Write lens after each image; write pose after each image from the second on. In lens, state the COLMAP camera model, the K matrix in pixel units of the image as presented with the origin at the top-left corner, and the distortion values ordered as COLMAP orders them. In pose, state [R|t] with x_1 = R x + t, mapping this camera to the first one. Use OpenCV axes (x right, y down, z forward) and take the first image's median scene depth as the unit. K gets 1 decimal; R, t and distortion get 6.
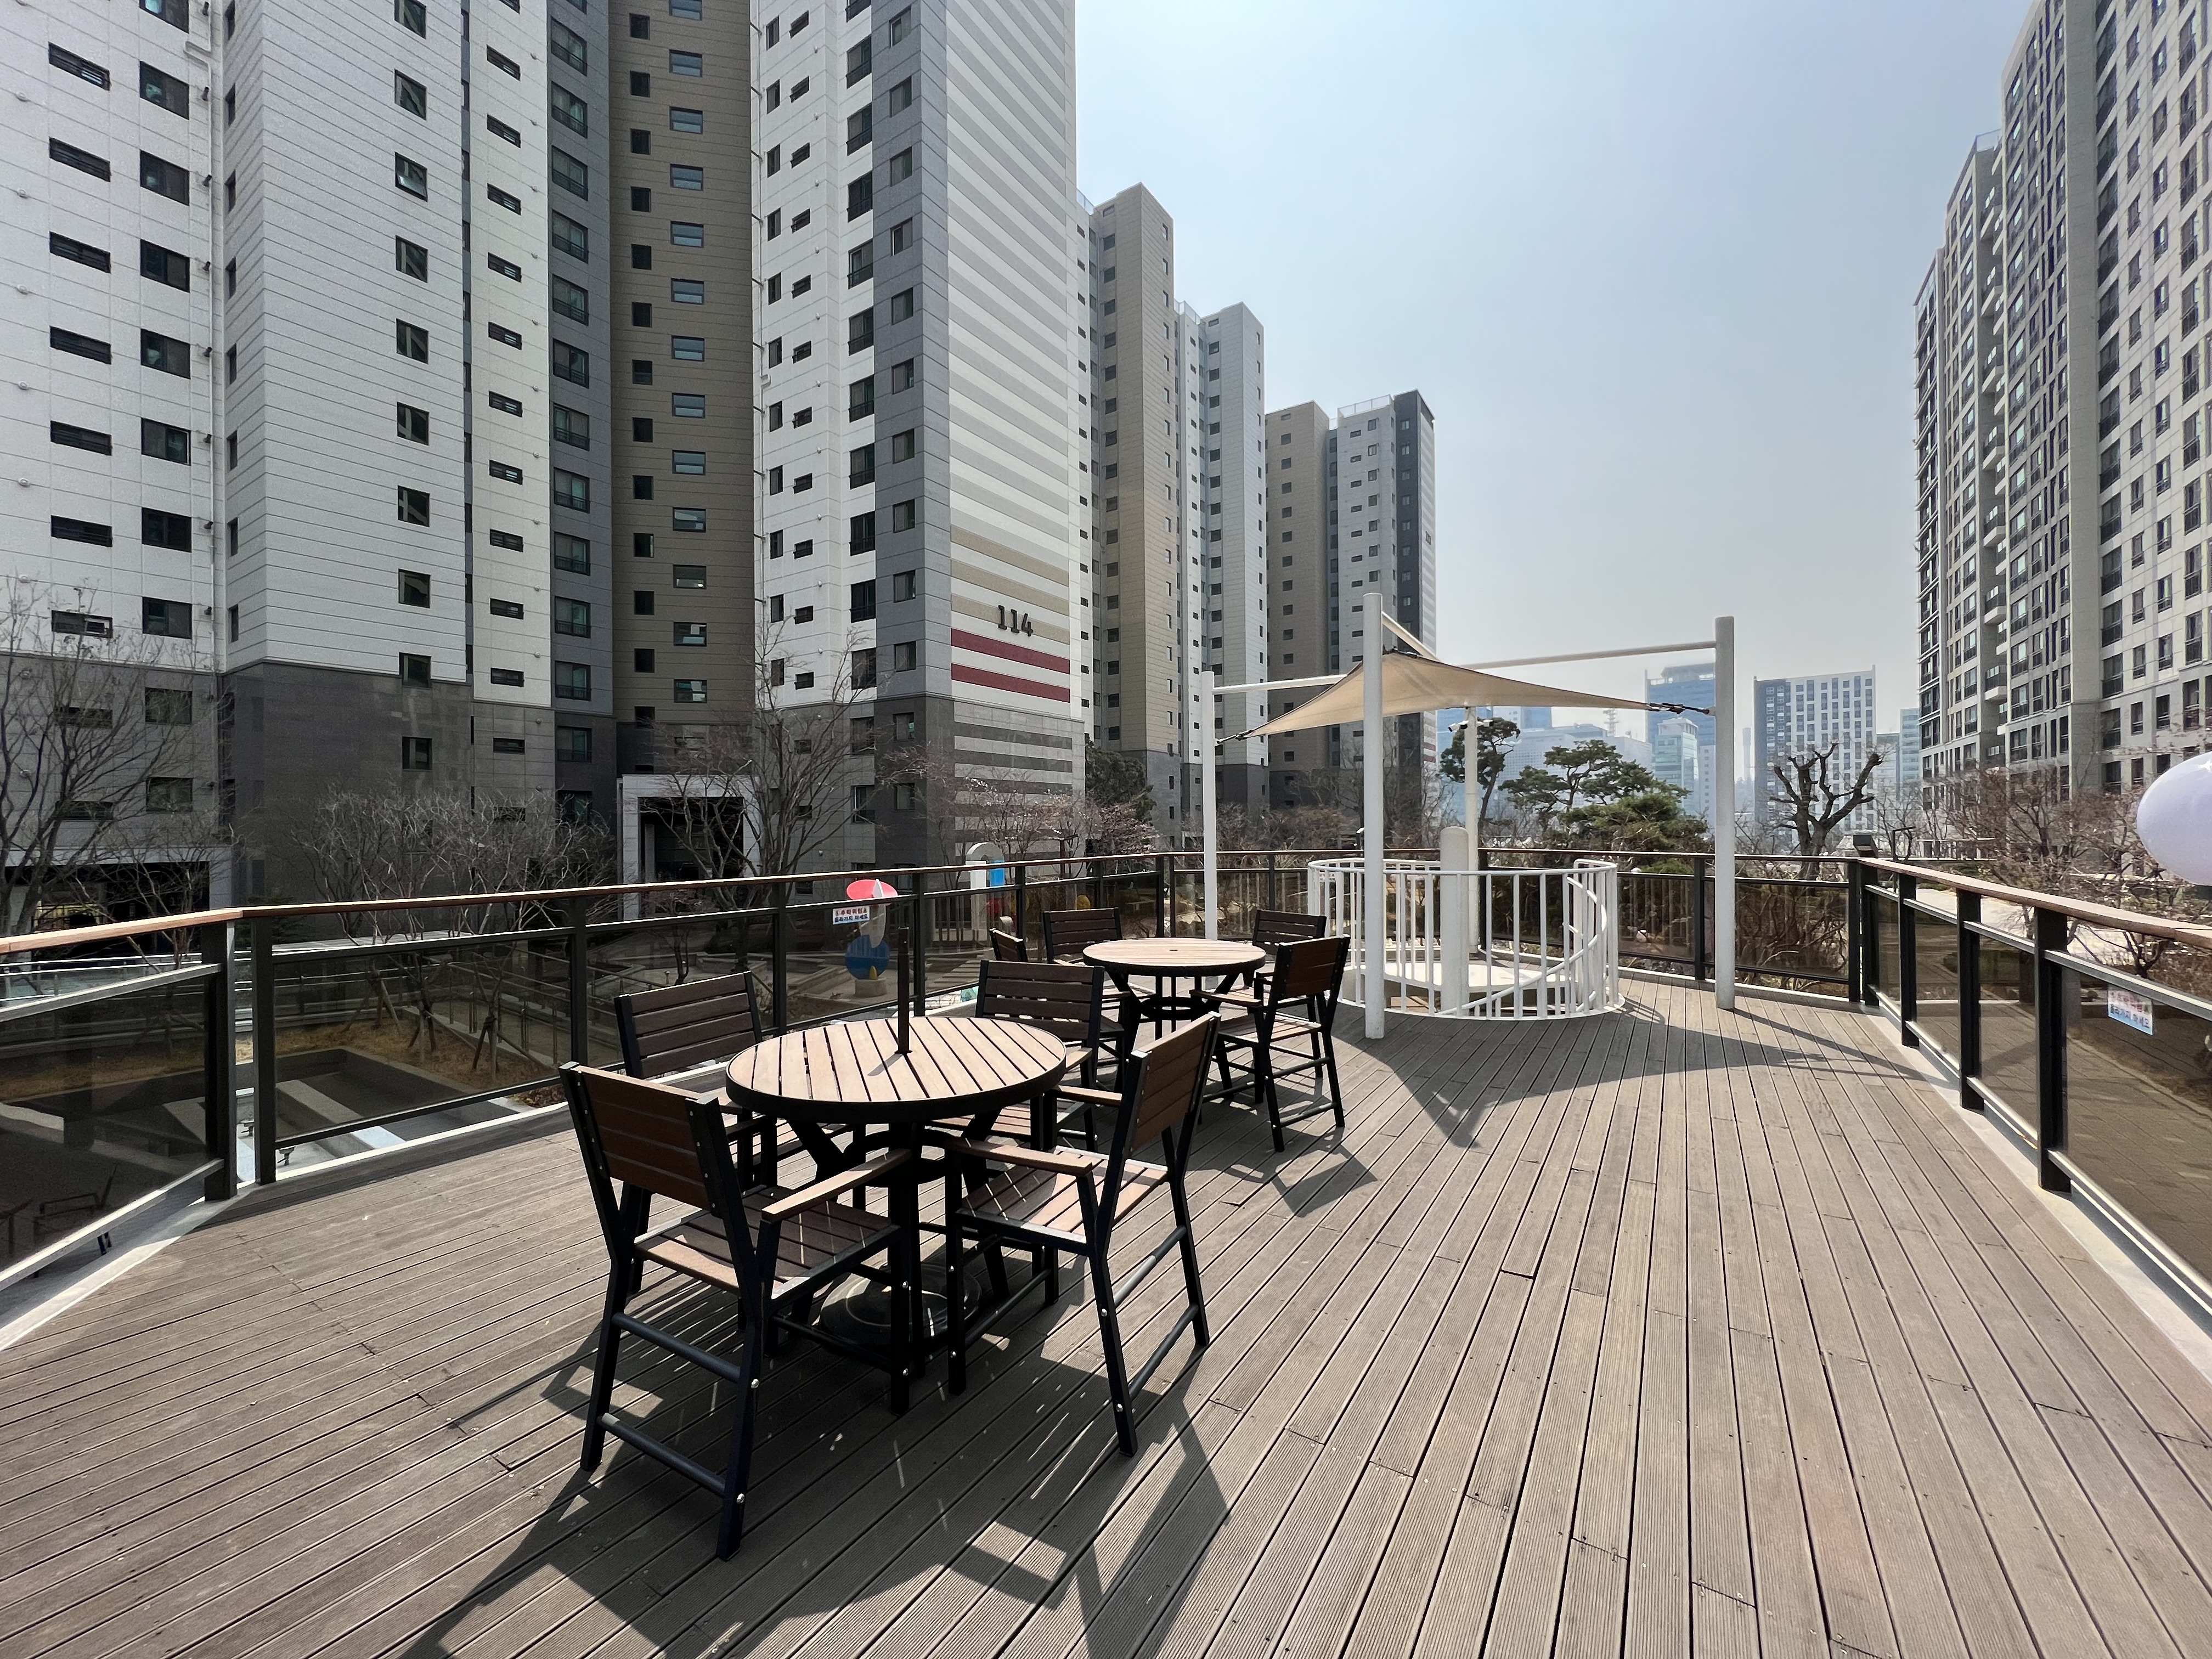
lens RADIAL K [[881.4, 0, 1102.0], [0, 881.4, 827.8], [0, 0, 1]] dist [-0.001154, 0.000017]
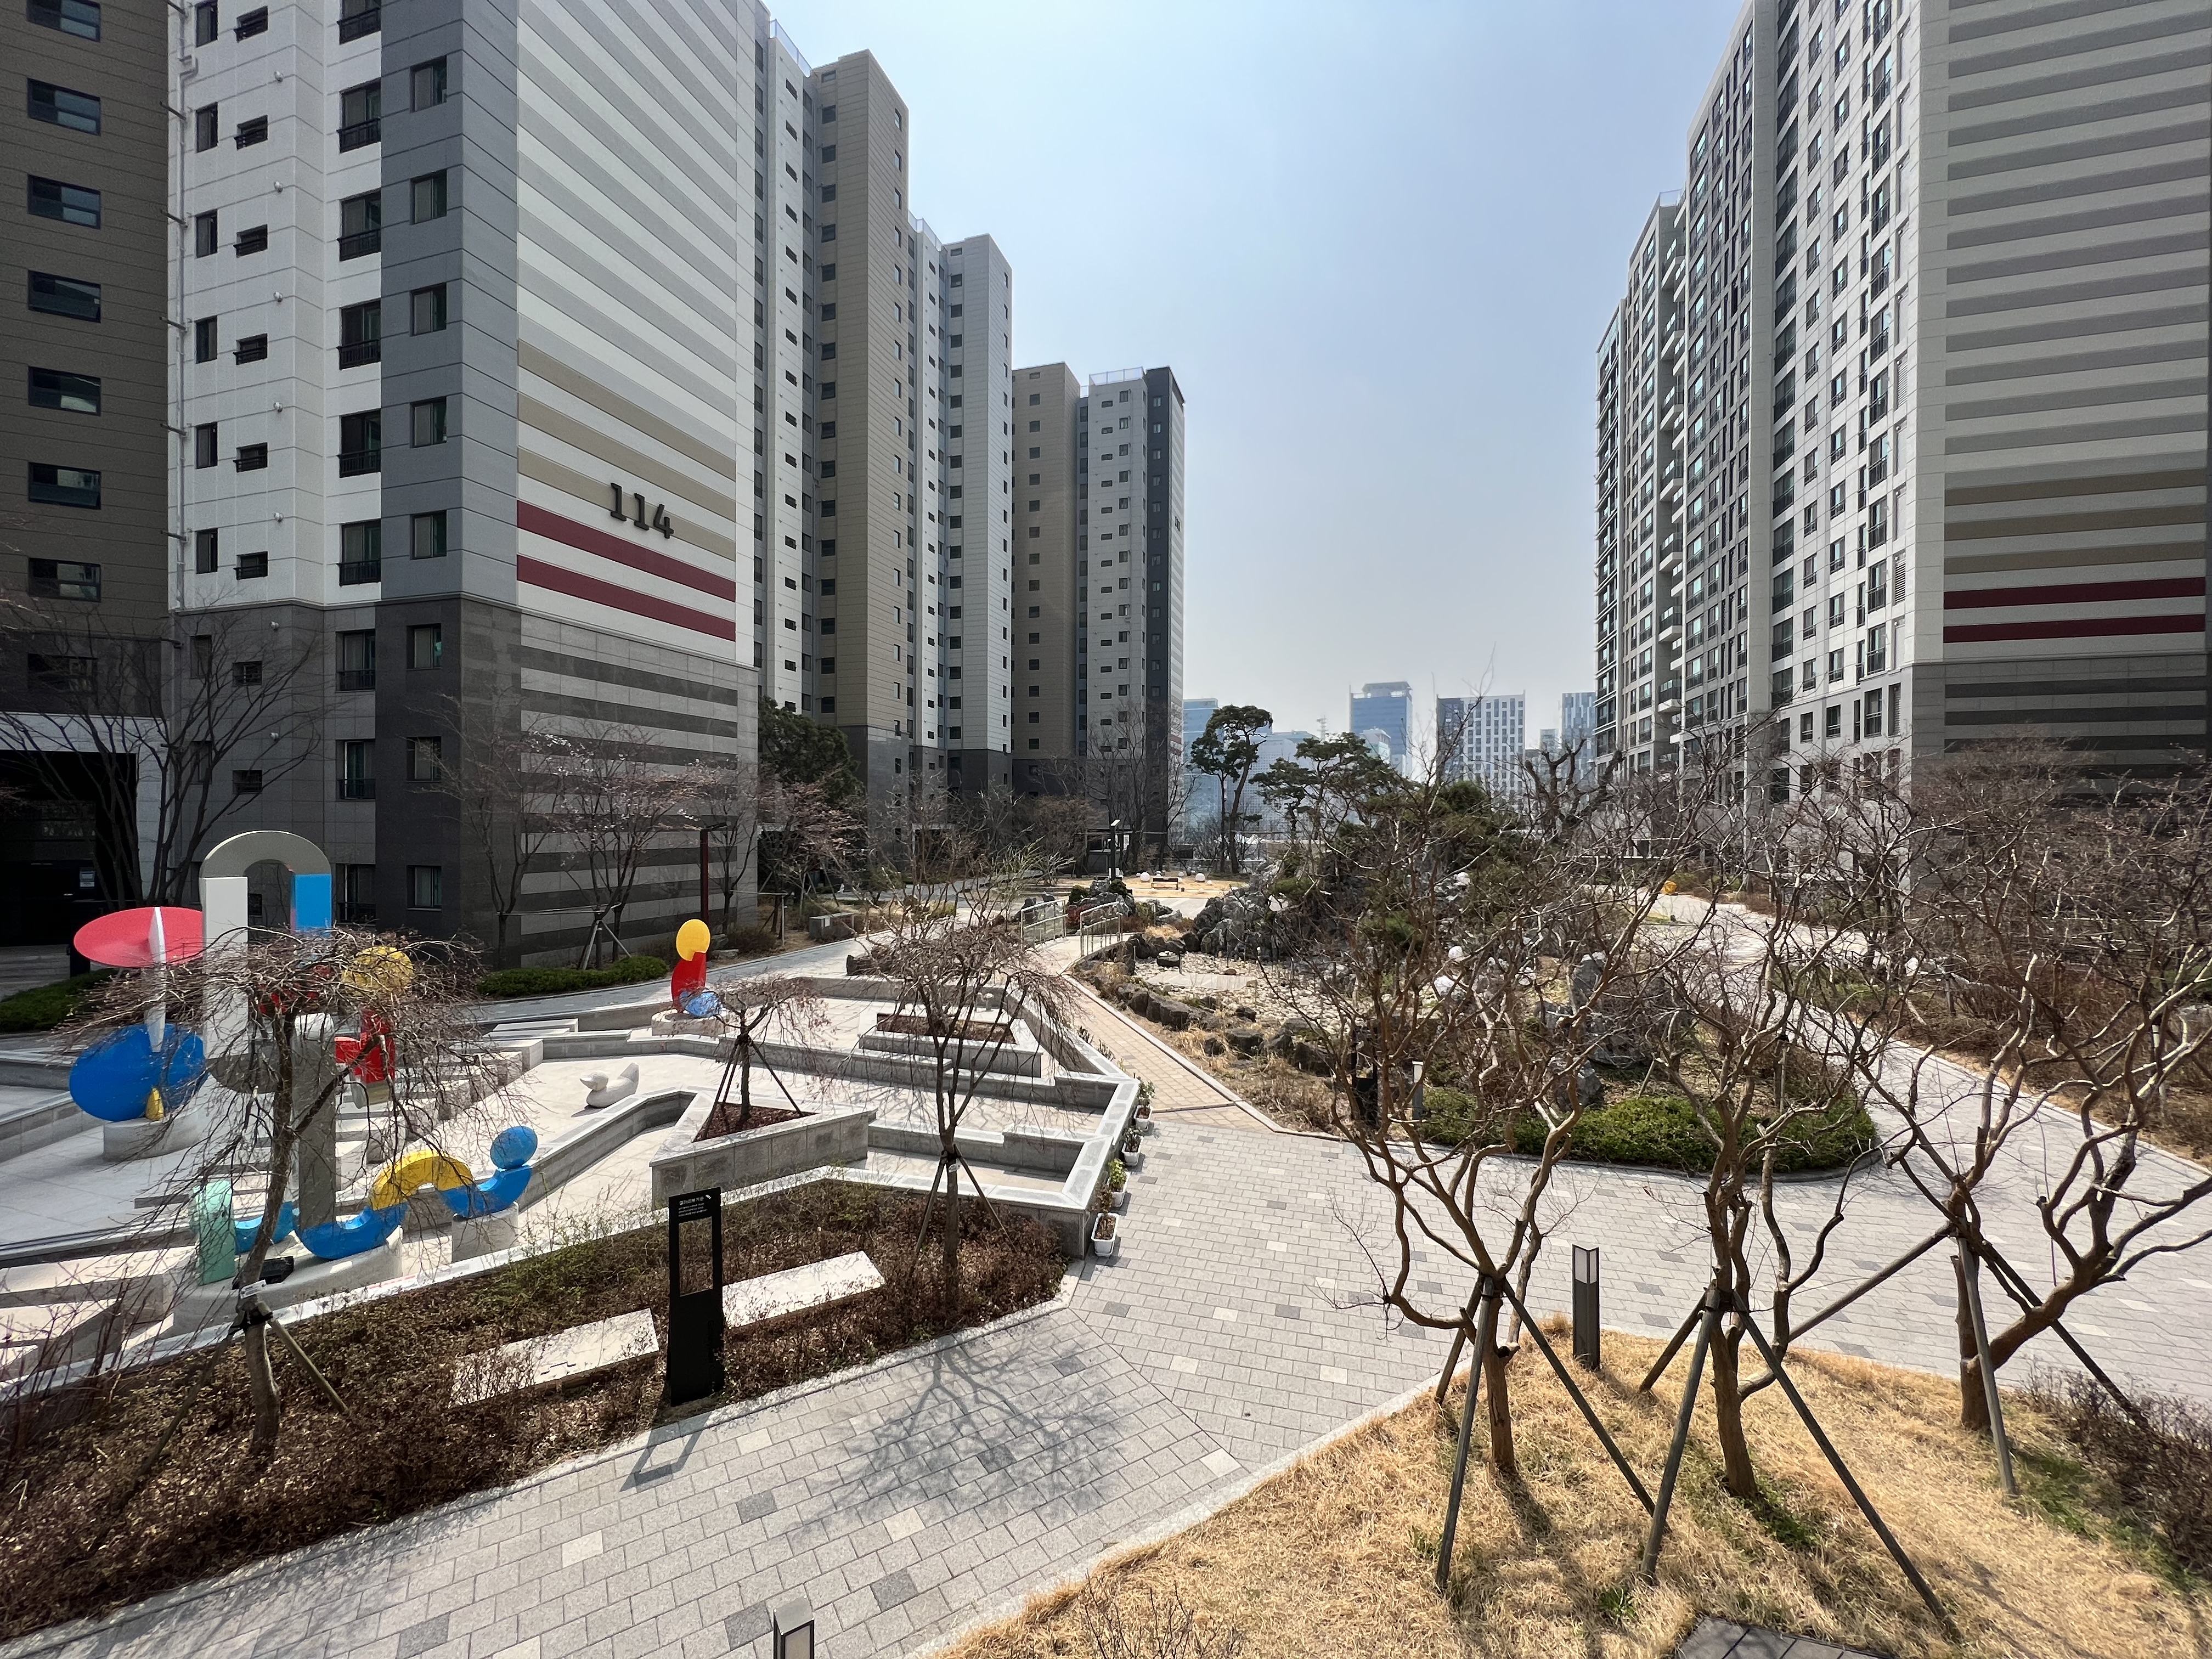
lens RADIAL K [[881.4, 0, 1100.8], [0, 881.4, 827.2], [0, 0, 1]] dist [-0.001154, 0.000017]
pose [[0.959674, 0.011170, 0.280894, 0.051465], [-0.012792, 0.999910, 0.003940, 0.004036], [-0.280825, -0.007374, 0.959731, 0.220676]]
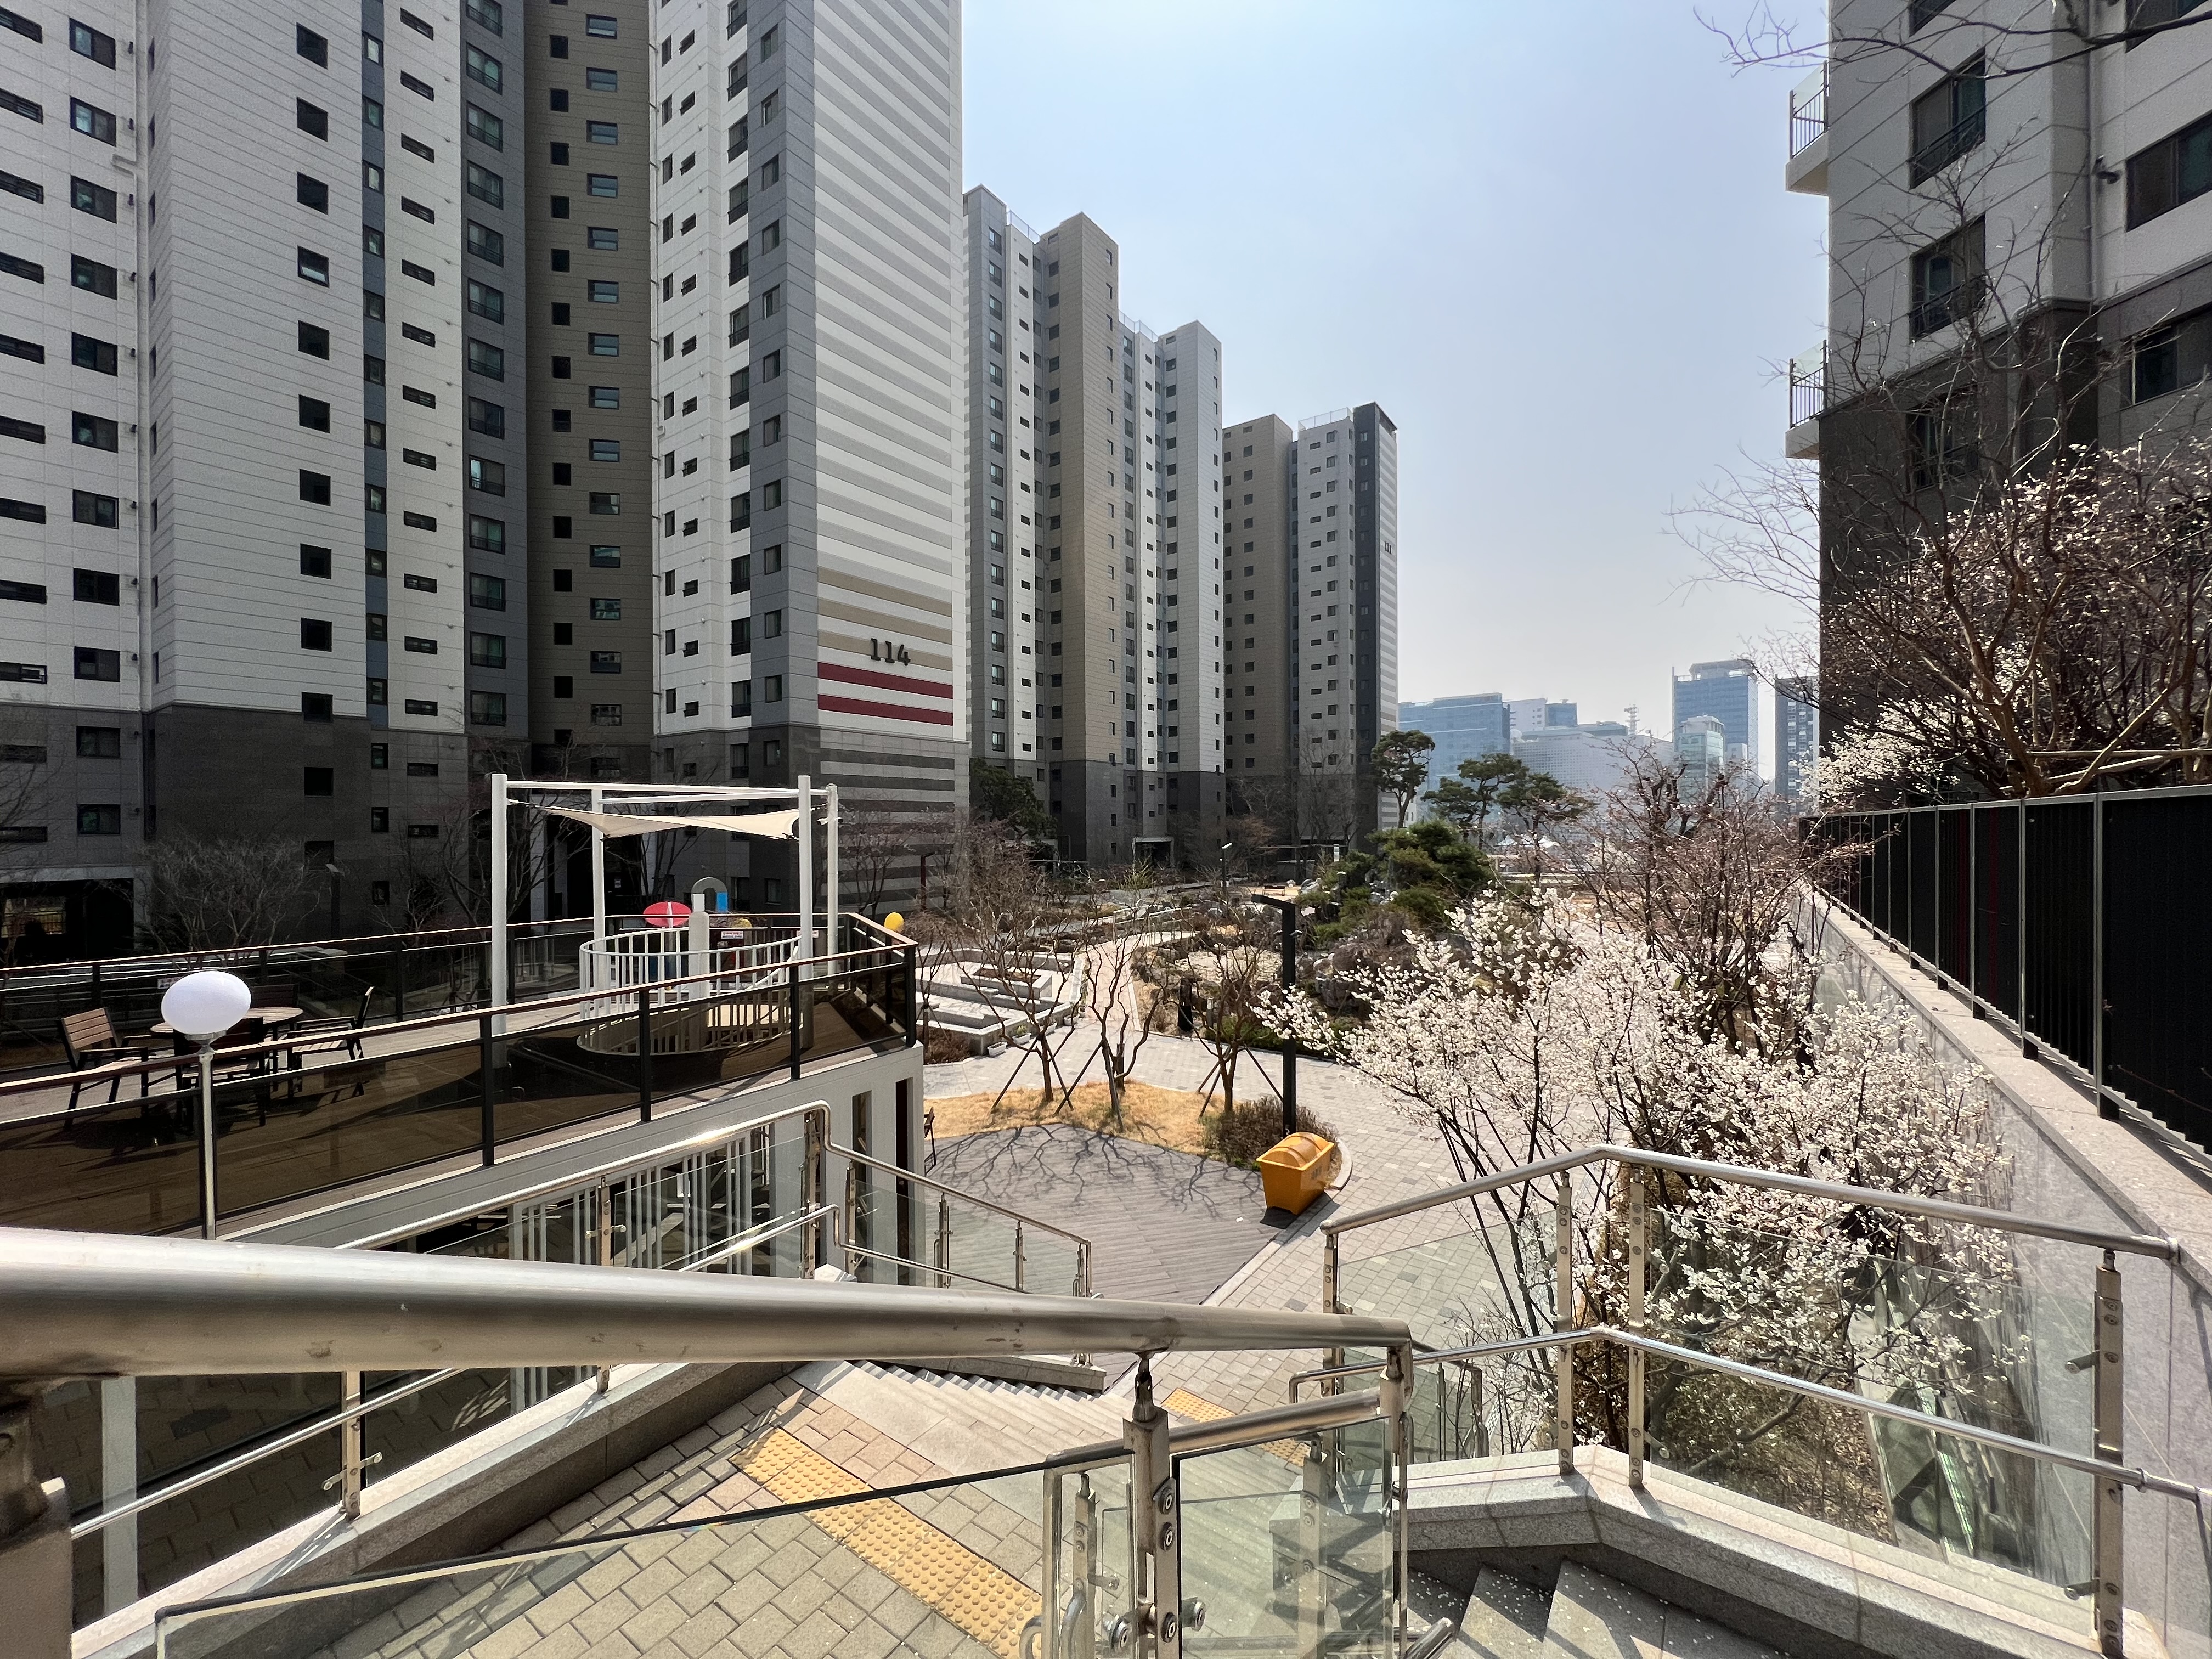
lens RADIAL K [[881.4, 0, 1103.2], [0, 881.4, 827.8], [0, 0, 1]] dist [-0.001154, 0.000017]
pose [[0.999429, 0.003025, -0.033648, 0.184744], [-0.002869, 0.999985, 0.004682, -0.024012], [0.033662, -0.004583, 0.999423, -0.063065]]
